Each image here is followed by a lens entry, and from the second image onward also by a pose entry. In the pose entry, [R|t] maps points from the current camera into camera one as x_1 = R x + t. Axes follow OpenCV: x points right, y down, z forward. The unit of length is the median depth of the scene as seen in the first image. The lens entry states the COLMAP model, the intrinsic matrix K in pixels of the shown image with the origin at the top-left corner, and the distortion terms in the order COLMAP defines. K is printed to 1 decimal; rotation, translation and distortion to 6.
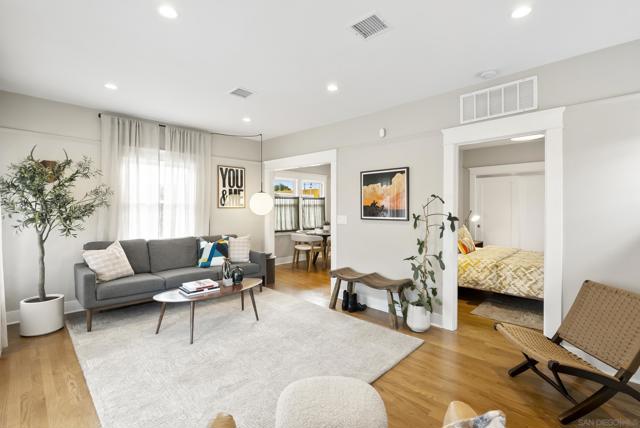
lens RADIAL K [[291.7, 0, 320.1], [0, 291.7, 211.0], [0, 0, 1]] dist [-0.001535, 0.000472]
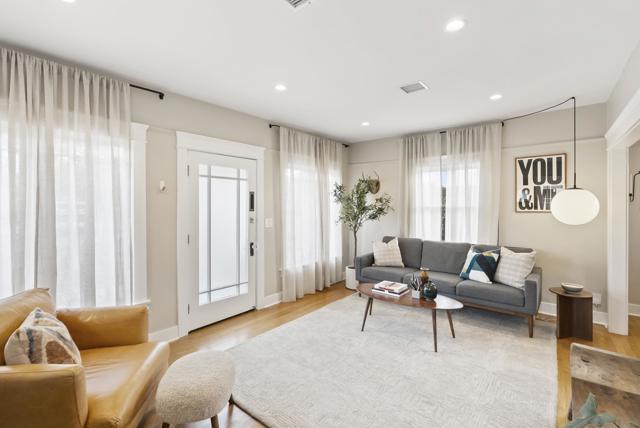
lens RADIAL K [[291.7, 0, 320.1], [0, 291.7, 211.0], [0, 0, 1]] dist [-0.001535, 0.000472]
pose [[0.088205, 0.018513, -0.995930, 0.459841], [-0.006810, 0.999815, 0.017982, -0.028664], [0.996079, 0.005196, 0.088315, 0.480053]]
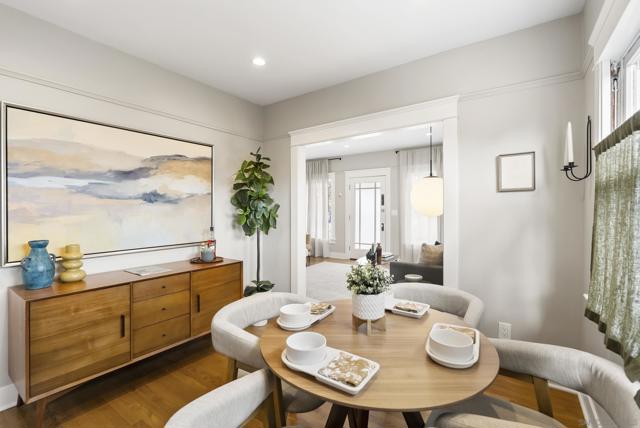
lens RADIAL K [[288.8, 0, 319.6], [0, 288.8, 214.2], [0, 0, 1]] dist [0.000546, 0.000198]
pose [[-0.989131, 0.005333, -0.146941, 0.109095], [0.000742, 0.999511, 0.031275, -0.012655], [0.147036, 0.030826, -0.988651, 1.847037]]
